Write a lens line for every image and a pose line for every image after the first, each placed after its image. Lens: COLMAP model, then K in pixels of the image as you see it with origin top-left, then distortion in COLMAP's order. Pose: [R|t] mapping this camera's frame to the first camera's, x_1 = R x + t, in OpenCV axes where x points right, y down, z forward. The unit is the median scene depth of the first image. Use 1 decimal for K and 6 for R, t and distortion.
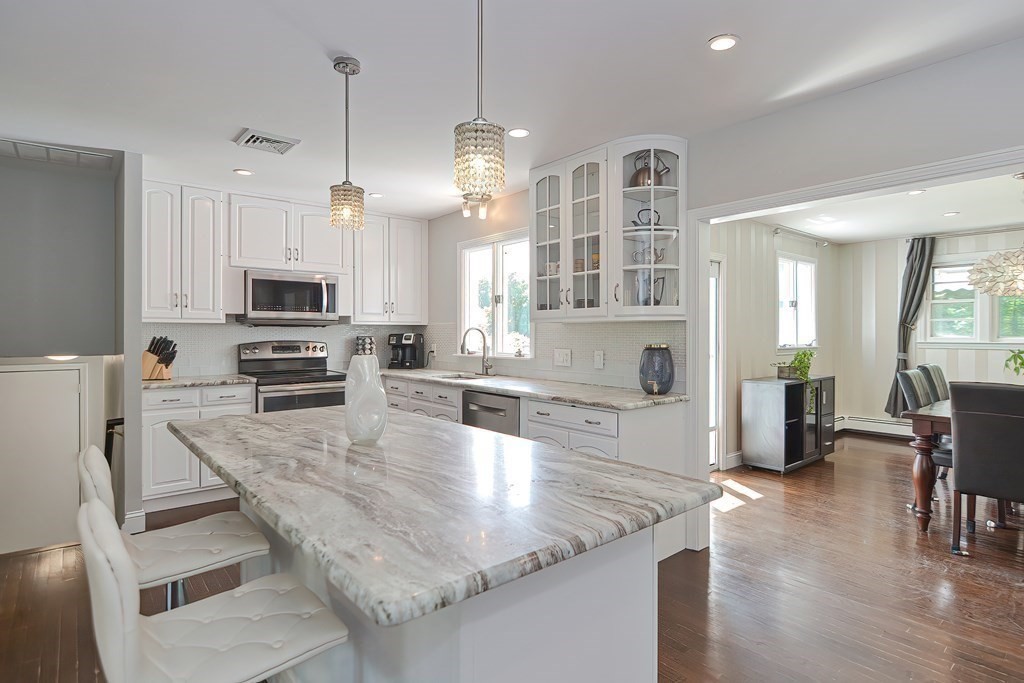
lens RADIAL K [[522.5, 0, 517.6], [0, 522.5, 328.9], [0, 0, 1]] dist [-0.001114, -0.000042]
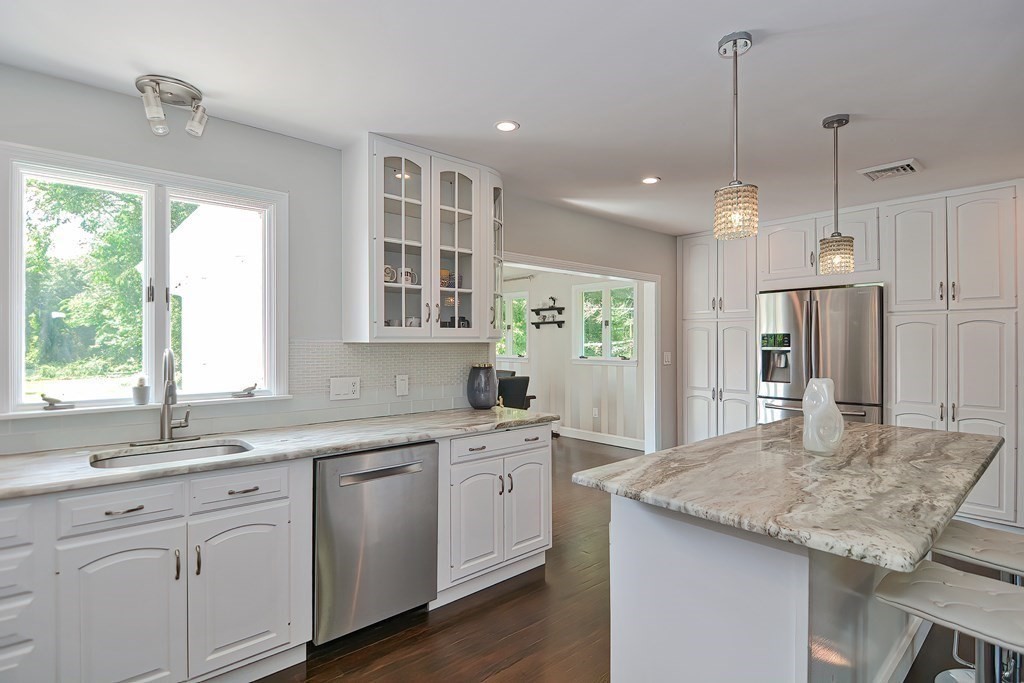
lens RADIAL K [[515.6, 0, 512.0], [0, 515.6, 341.5], [0, 0, 1]] dist [-0.001795, -0.000181]
pose [[-0.047450, 0.006276, 0.998854, -0.762341], [-0.006104, 0.999960, -0.006573, -0.011001], [-0.998855, -0.006409, -0.047410, 0.910858]]
